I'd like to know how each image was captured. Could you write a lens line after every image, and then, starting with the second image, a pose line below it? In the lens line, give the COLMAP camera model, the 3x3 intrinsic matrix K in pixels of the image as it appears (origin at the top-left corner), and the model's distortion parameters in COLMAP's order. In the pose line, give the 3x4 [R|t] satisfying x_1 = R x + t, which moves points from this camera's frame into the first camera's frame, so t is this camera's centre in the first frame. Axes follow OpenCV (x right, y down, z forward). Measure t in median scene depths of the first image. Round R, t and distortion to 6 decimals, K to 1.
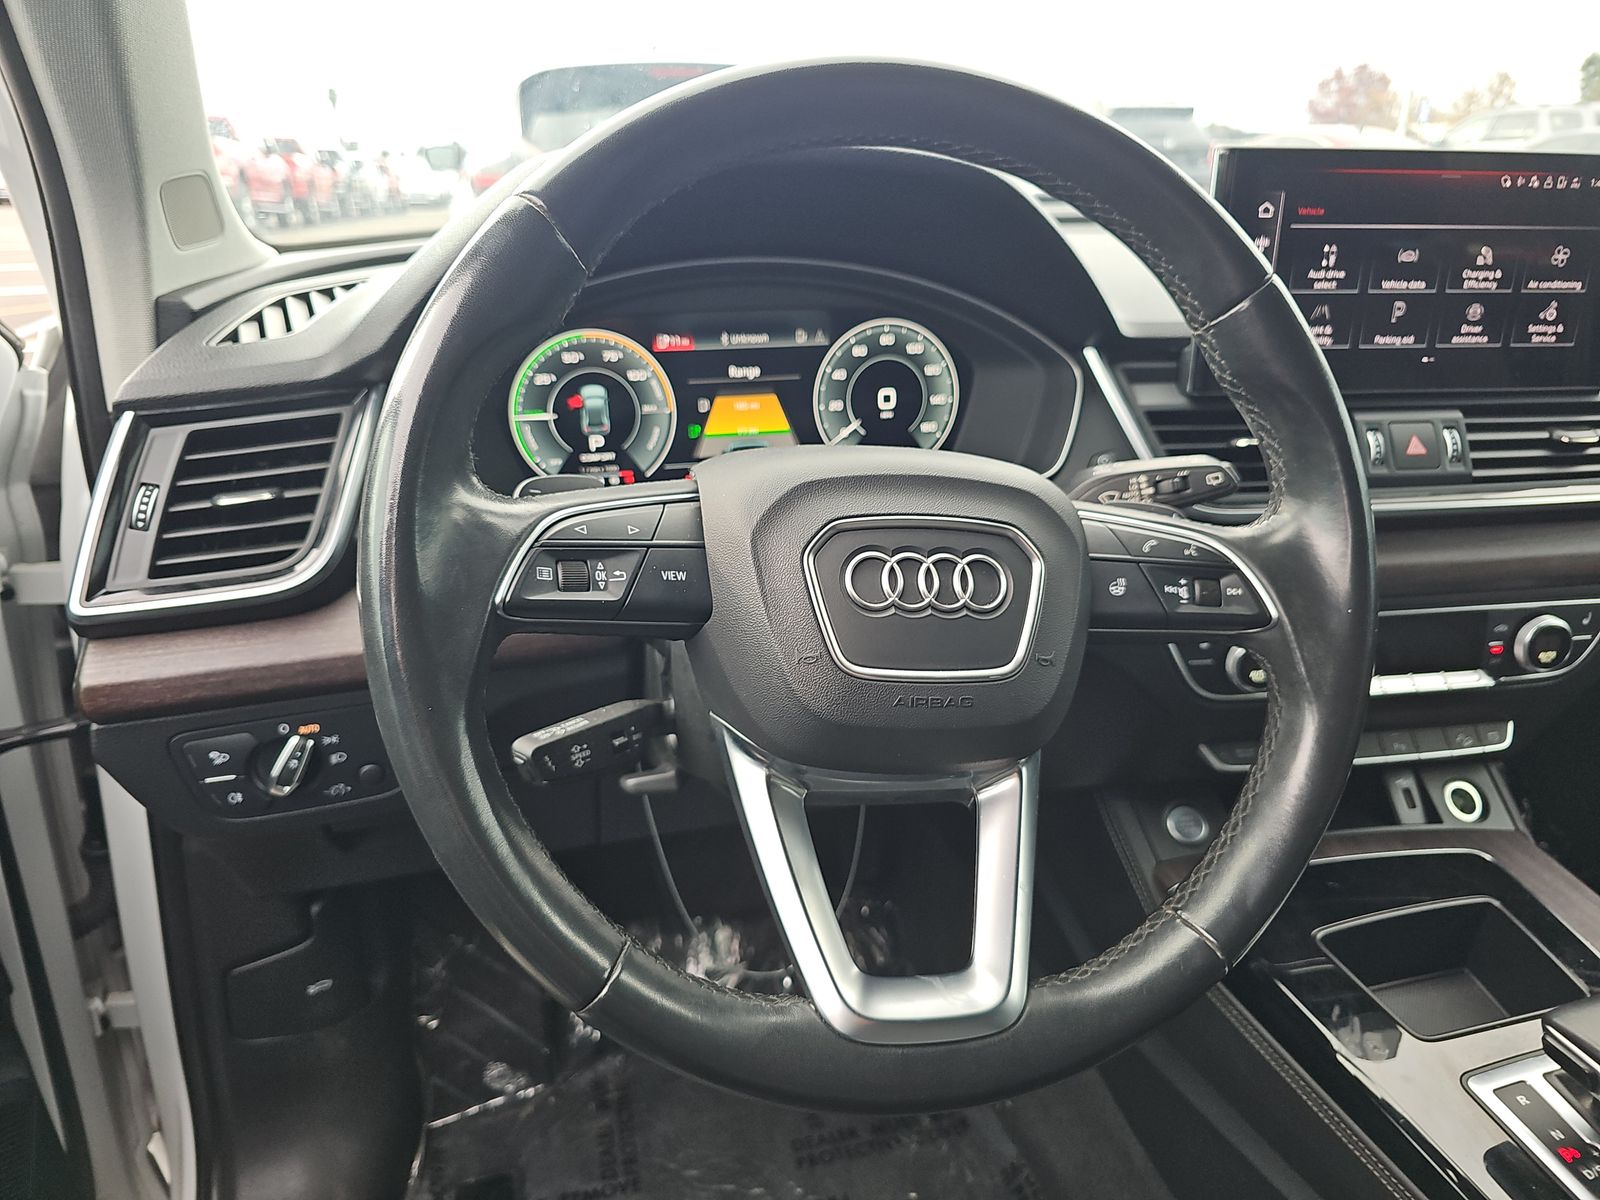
lens RADIAL K [[1089.0, 0, 799.1], [0, 1089.0, 593.2], [0, 0, 1]] dist [0.021336, -0.030571]
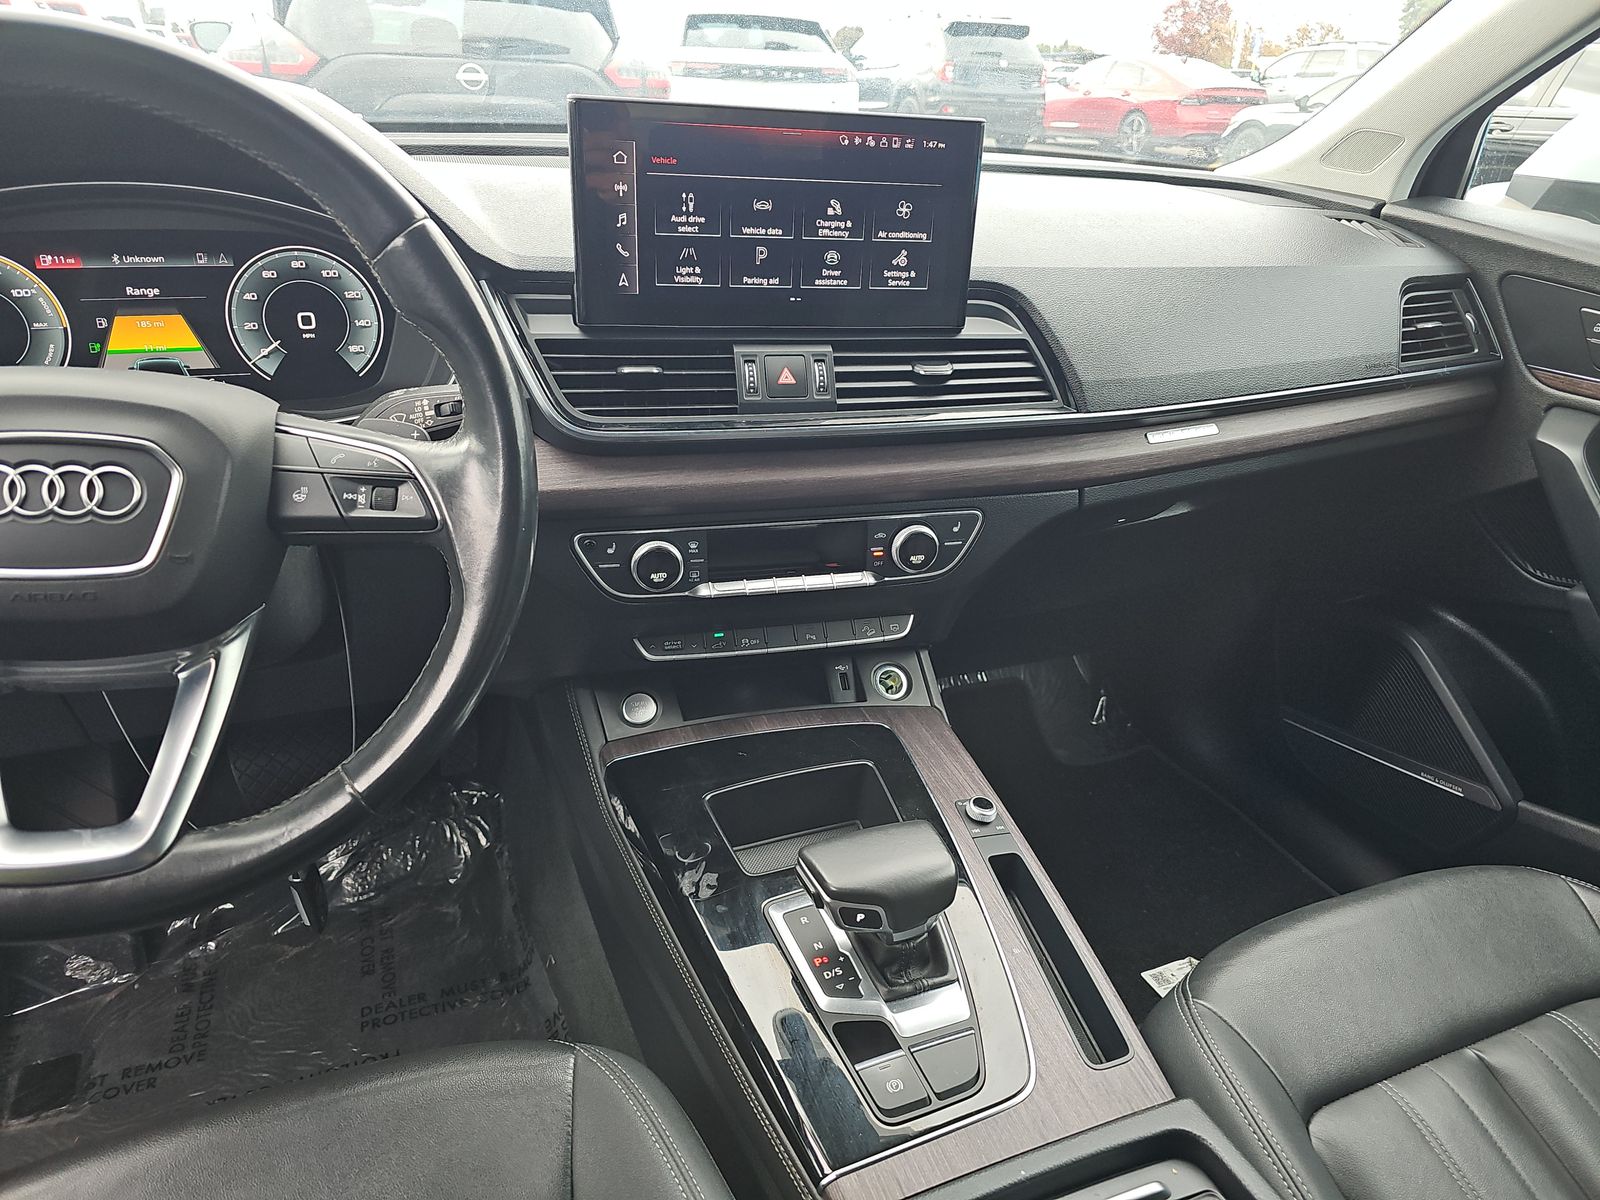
lens RADIAL K [[1065.5, 0, 788.9], [0, 1065.5, 601.0], [0, 0, 1]] dist [0.055361, -0.061711]
pose [[0.990703, -0.011731, 0.135534, 0.417680], [-0.000066, 0.996234, 0.086710, 0.003548], [-0.136041, -0.085913, 0.986971, -0.131220]]
